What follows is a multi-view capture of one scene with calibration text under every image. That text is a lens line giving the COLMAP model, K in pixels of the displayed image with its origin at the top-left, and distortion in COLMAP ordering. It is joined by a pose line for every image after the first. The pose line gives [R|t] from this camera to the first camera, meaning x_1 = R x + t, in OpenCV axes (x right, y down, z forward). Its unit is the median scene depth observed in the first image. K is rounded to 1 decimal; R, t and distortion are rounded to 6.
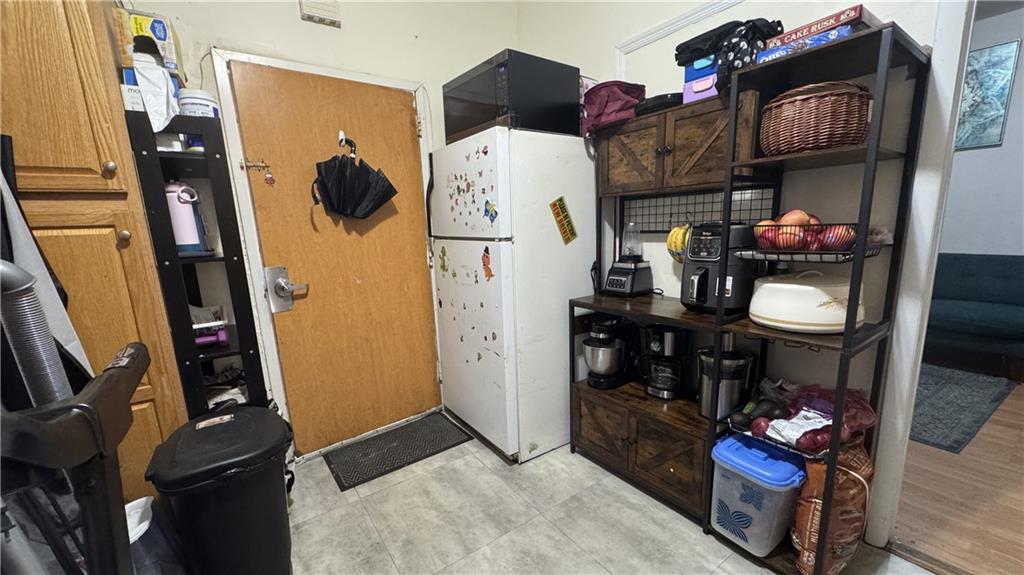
lens RADIAL K [[412.2, 0, 513.4], [0, 412.2, 302.7], [0, 0, 1]] dist [-0.000614, 0.000056]
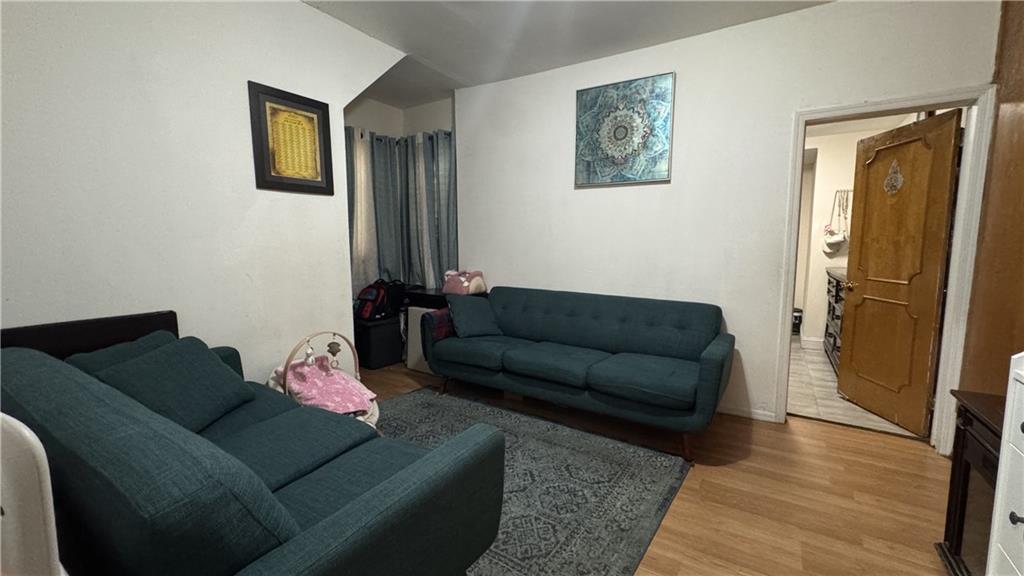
lens RADIAL K [[423.3, 0, 512.0], [0, 423.3, 288.0], [0, 0, 1]] dist [0.000193, 0.000309]
pose [[0.925783, -0.007729, 0.377976, 0.503305], [0.041252, 0.995887, -0.080674, -0.085060], [-0.375798, 0.090279, 0.922294, 0.285322]]
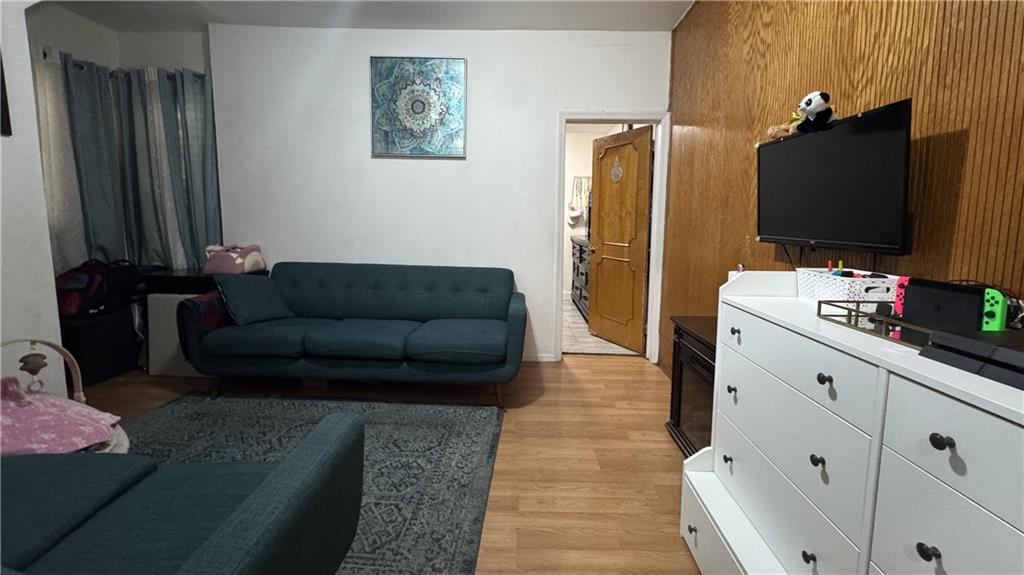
lens RADIAL K [[412.7, 0, 515.0], [0, 412.7, 257.9], [0, 0, 1]] dist [-0.000268, 0.000226]
pose [[0.592248, -0.039246, 0.804799, 0.440783], [0.120246, 0.991933, -0.040117, -0.088032], [-0.796733, 0.120533, 0.592190, 0.341180]]
